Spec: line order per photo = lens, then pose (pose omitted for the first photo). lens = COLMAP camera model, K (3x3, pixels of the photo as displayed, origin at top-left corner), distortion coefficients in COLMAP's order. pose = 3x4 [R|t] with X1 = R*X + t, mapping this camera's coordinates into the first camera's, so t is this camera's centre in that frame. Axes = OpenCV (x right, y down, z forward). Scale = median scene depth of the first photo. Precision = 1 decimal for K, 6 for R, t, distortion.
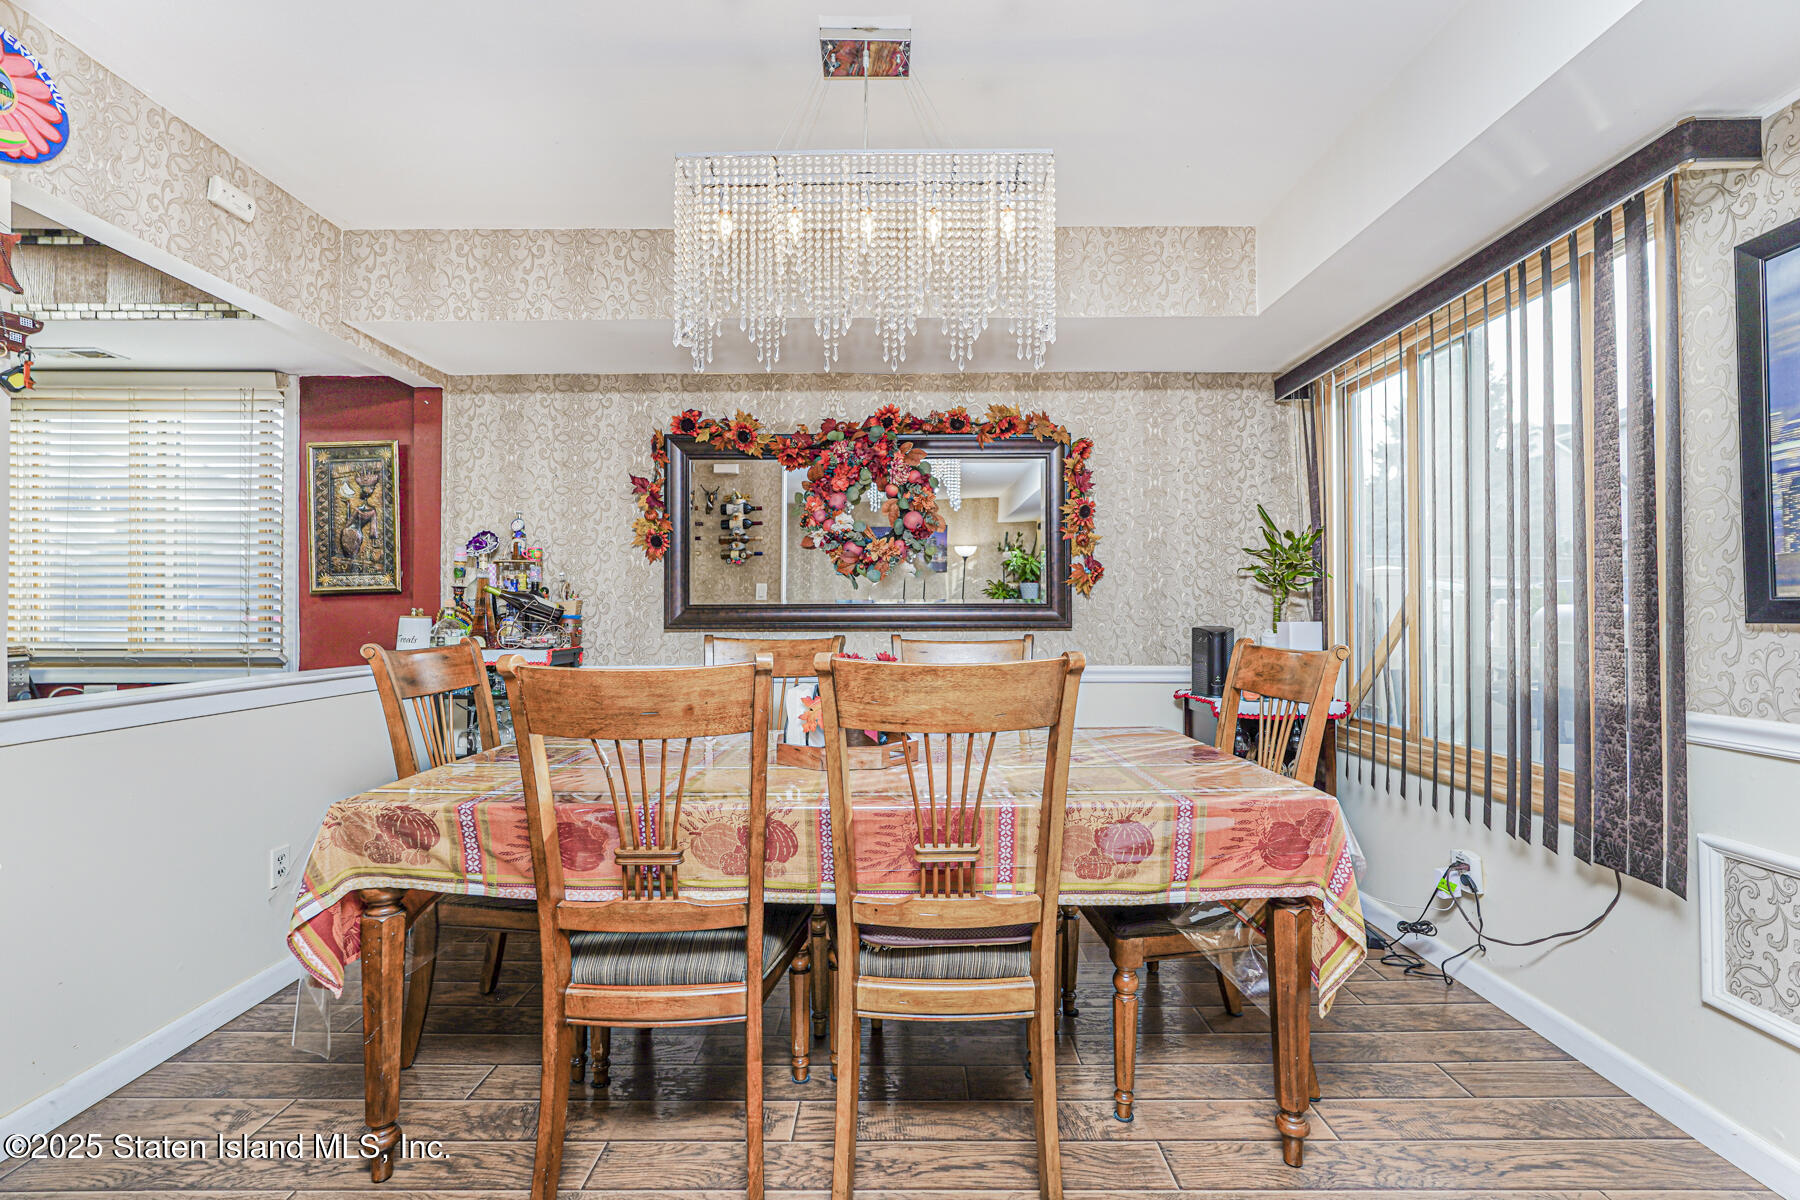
lens RADIAL K [[803.8, 0, 898.2], [0, 803.8, 607.9], [0, 0, 1]] dist [-0.010100, 0.007102]
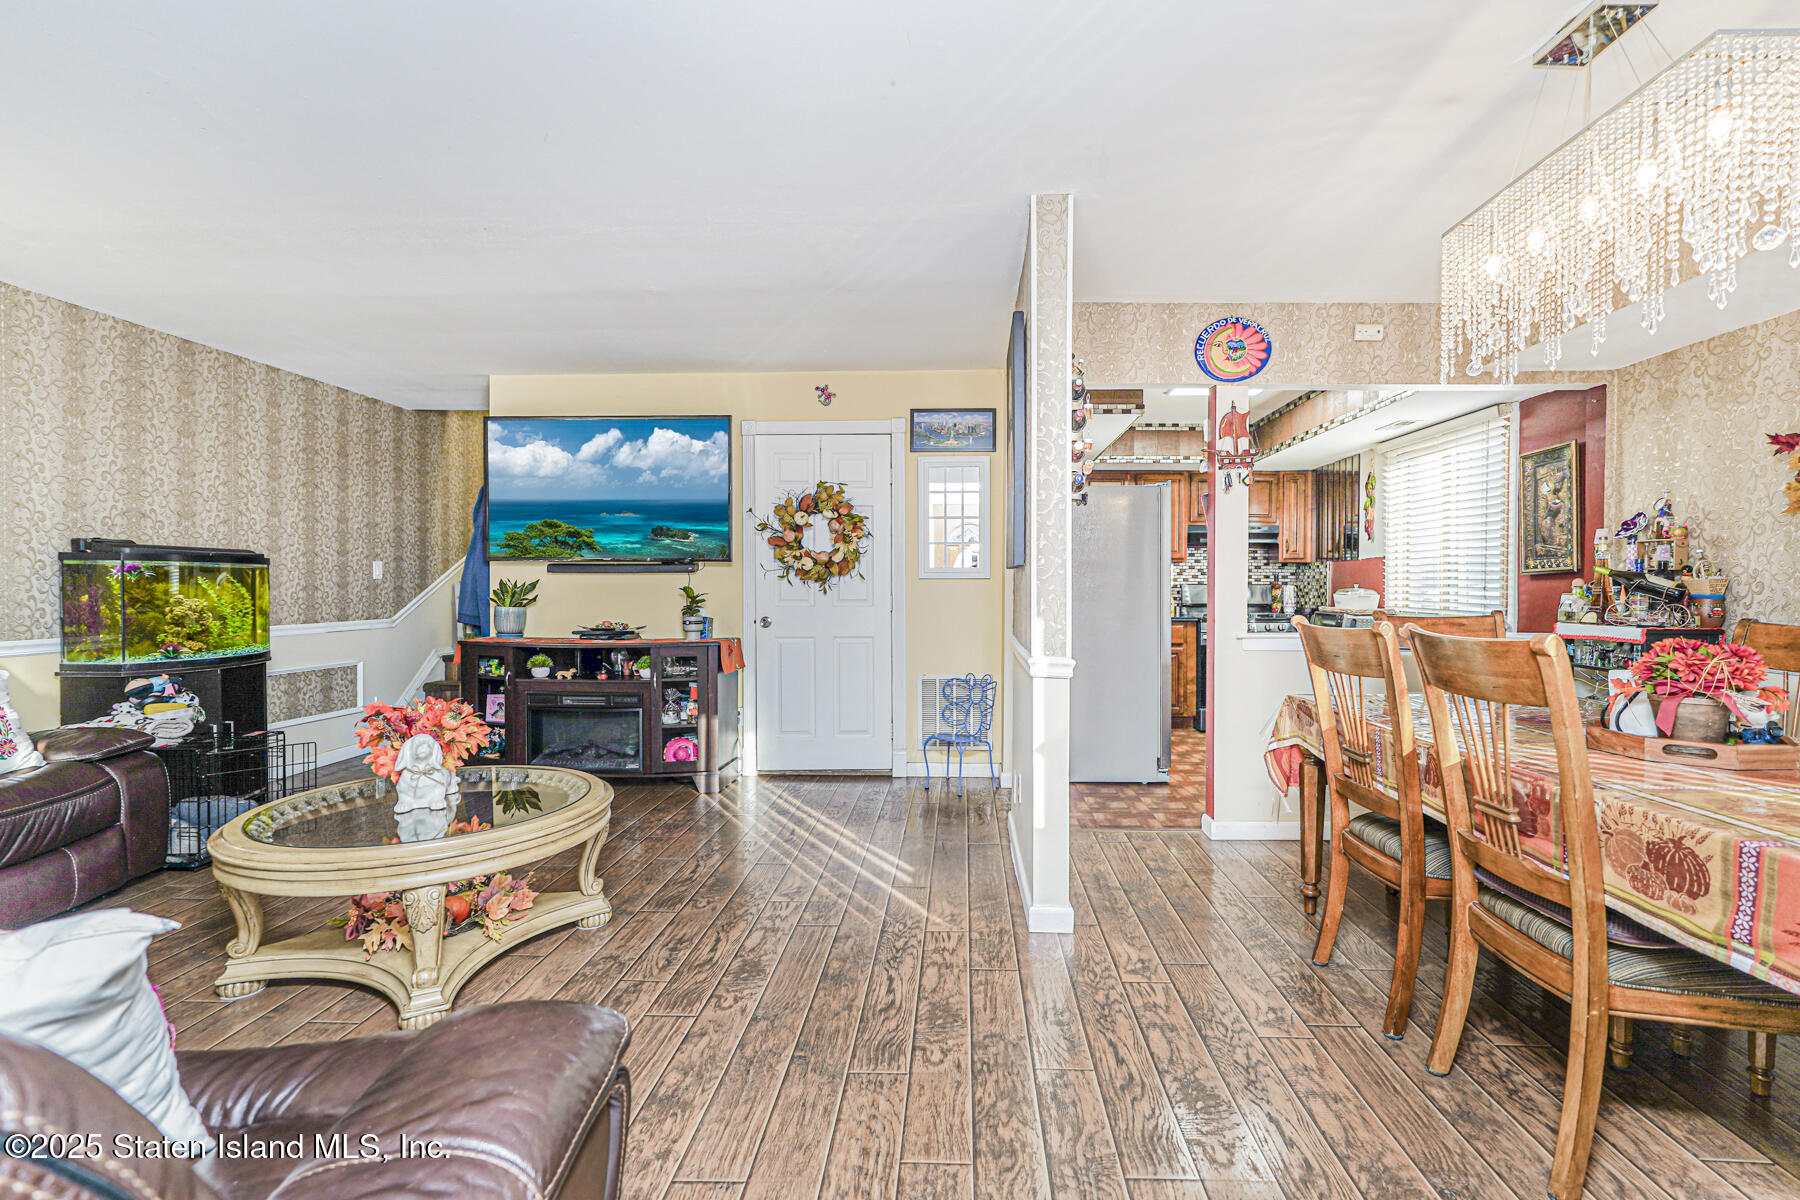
lens RADIAL K [[803.8, 0, 887.7], [0, 803.8, 592.0], [0, 0, 1]] dist [-0.010100, 0.007102]
pose [[-0.085462, 0.011085, -0.996280, 0.604504], [-0.001754, 0.999935, 0.011276, -0.003154], [0.996340, 0.002711, -0.085437, 0.122066]]
